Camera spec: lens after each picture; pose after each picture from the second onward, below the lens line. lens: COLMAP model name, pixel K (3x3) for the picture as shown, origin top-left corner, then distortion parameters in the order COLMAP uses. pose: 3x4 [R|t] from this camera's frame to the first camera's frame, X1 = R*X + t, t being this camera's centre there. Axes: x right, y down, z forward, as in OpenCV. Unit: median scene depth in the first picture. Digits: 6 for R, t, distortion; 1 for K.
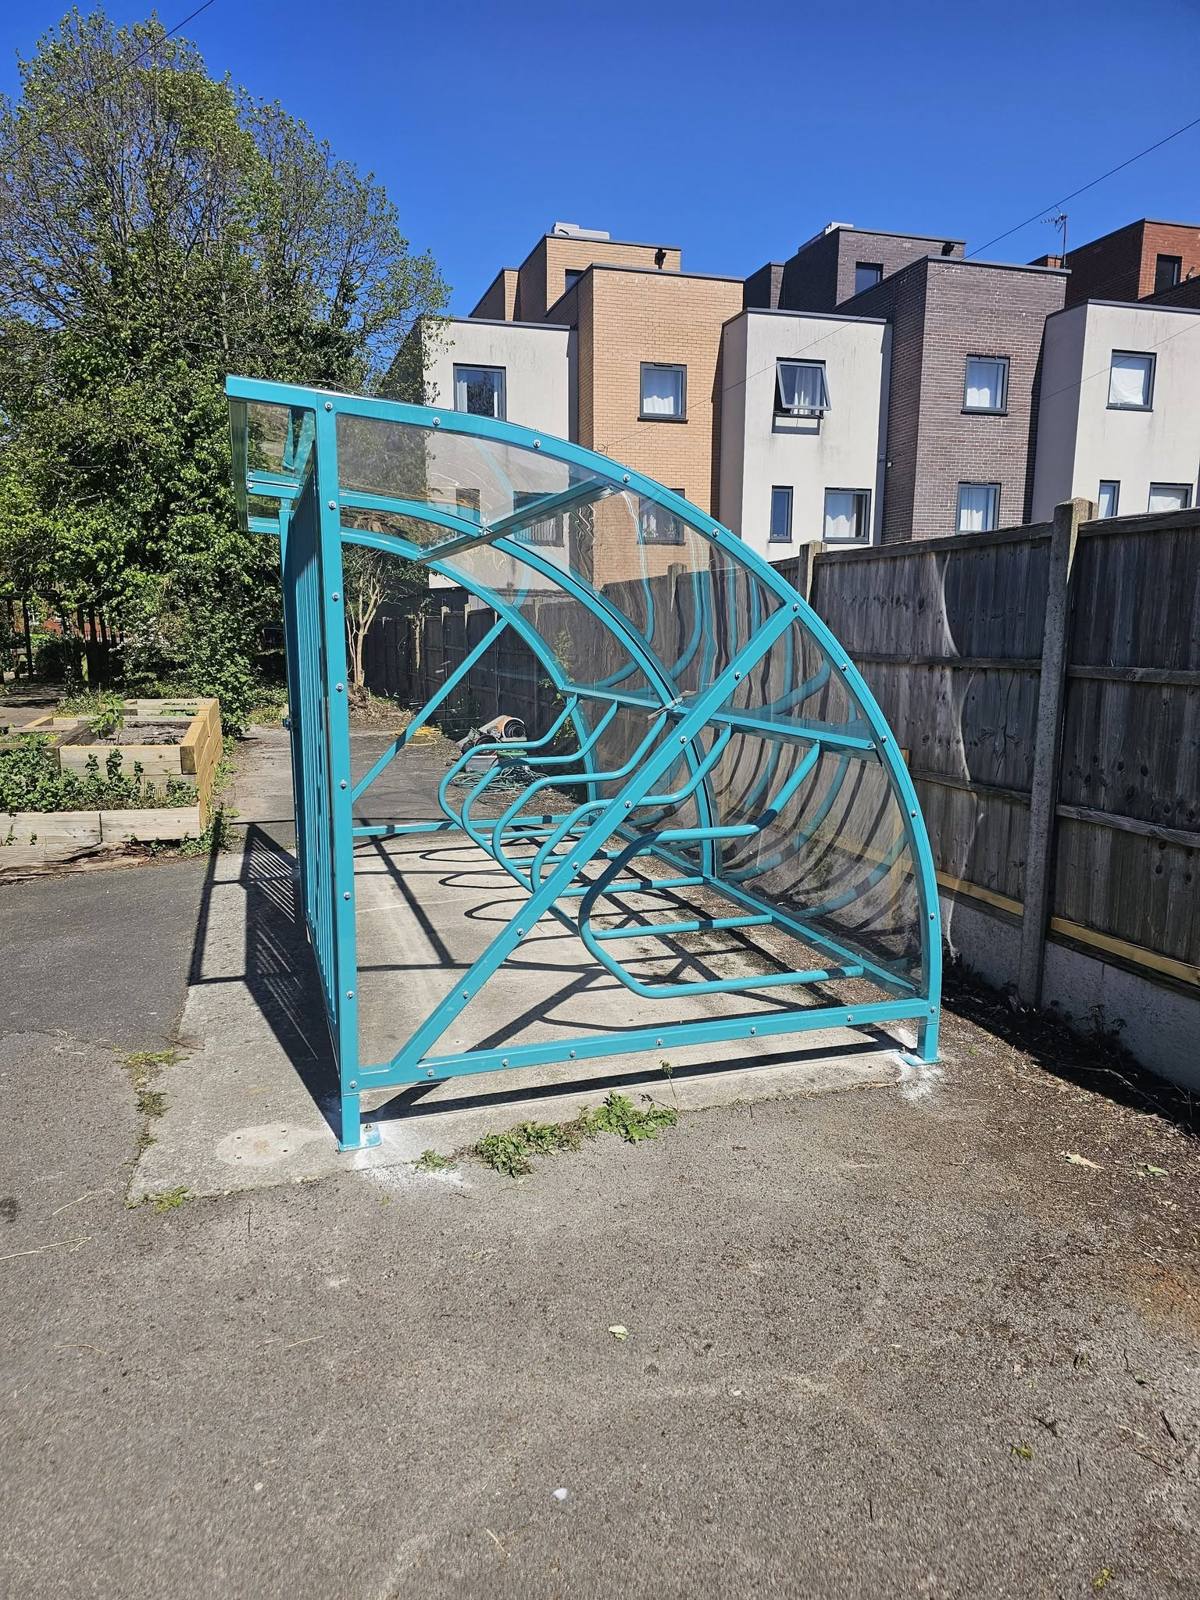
lens RADIAL K [[1064.8, 0, 576.9], [0, 1064.8, 810.4], [0, 0, 1]] dist [0.092974, -0.070080]
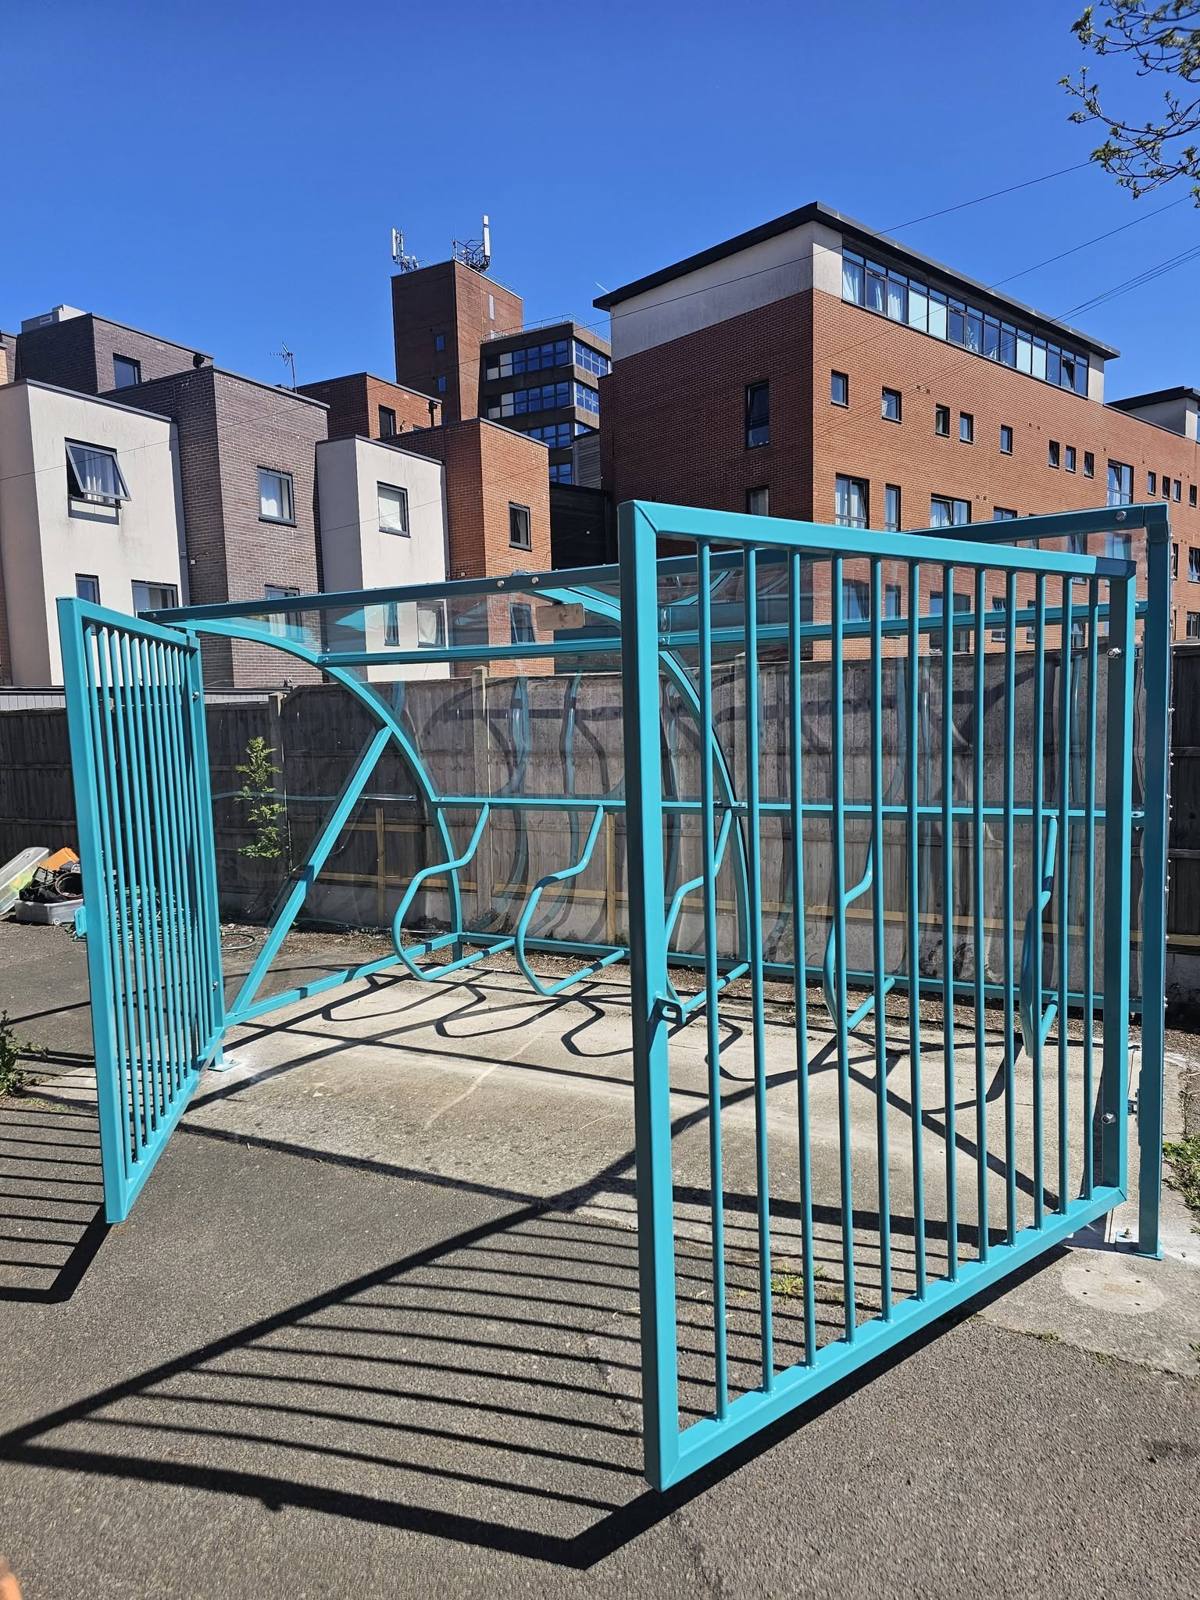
lens RADIAL K [[1064.8, 0, 576.9], [0, 1064.8, 810.4], [0, 0, 1]] dist [0.092974, -0.070080]
pose [[0.717439, -0.091796, 0.690547, -0.168614], [0.149490, 0.988474, -0.023912, -0.020349], [-0.680393, 0.120385, 0.722892, 0.078070]]
